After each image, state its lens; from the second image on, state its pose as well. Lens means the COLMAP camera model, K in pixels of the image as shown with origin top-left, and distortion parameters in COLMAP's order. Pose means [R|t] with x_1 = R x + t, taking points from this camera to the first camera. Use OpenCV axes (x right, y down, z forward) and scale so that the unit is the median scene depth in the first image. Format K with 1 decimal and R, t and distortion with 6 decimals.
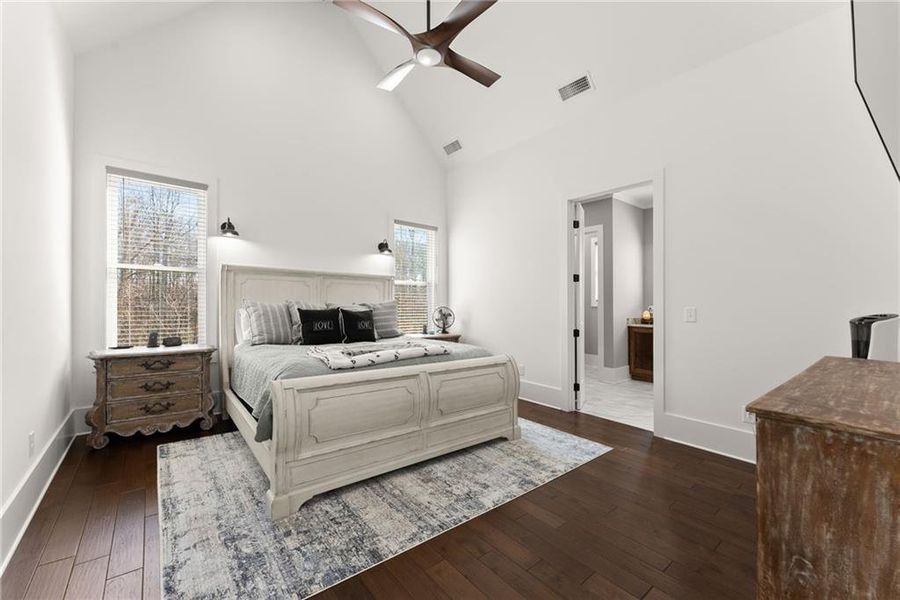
lens RADIAL K [[366.8, 0, 448.8], [0, 366.8, 297.0], [0, 0, 1]] dist [-0.003859, 0.000646]
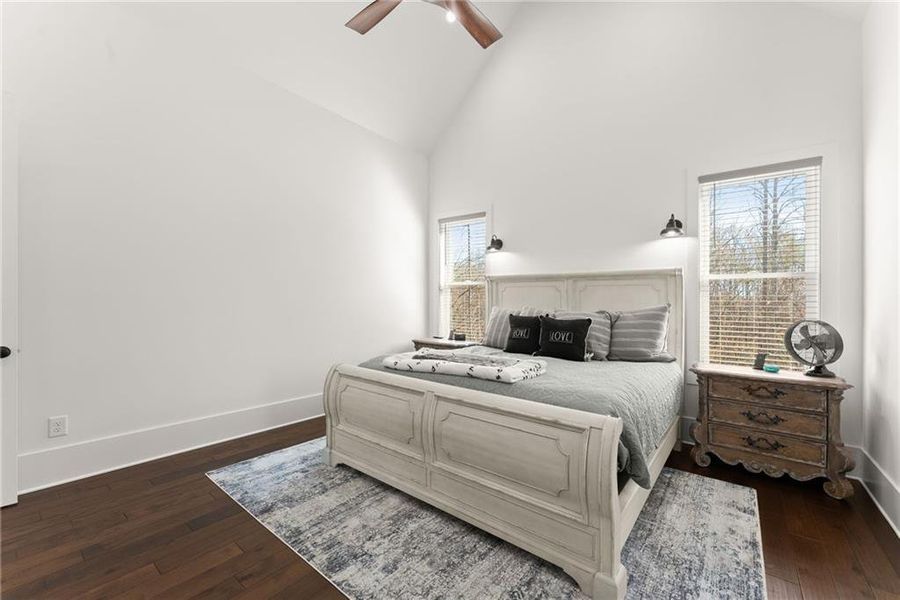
lens RADIAL K [[366.8, 0, 448.6], [0, 366.8, 306.2], [0, 0, 1]] dist [-0.003859, 0.000646]
pose [[0.212046, -0.005565, -0.977244, 0.692935], [0.000123, 0.999984, -0.005668, 0.020846], [0.977260, 0.001081, 0.212044, 0.834322]]
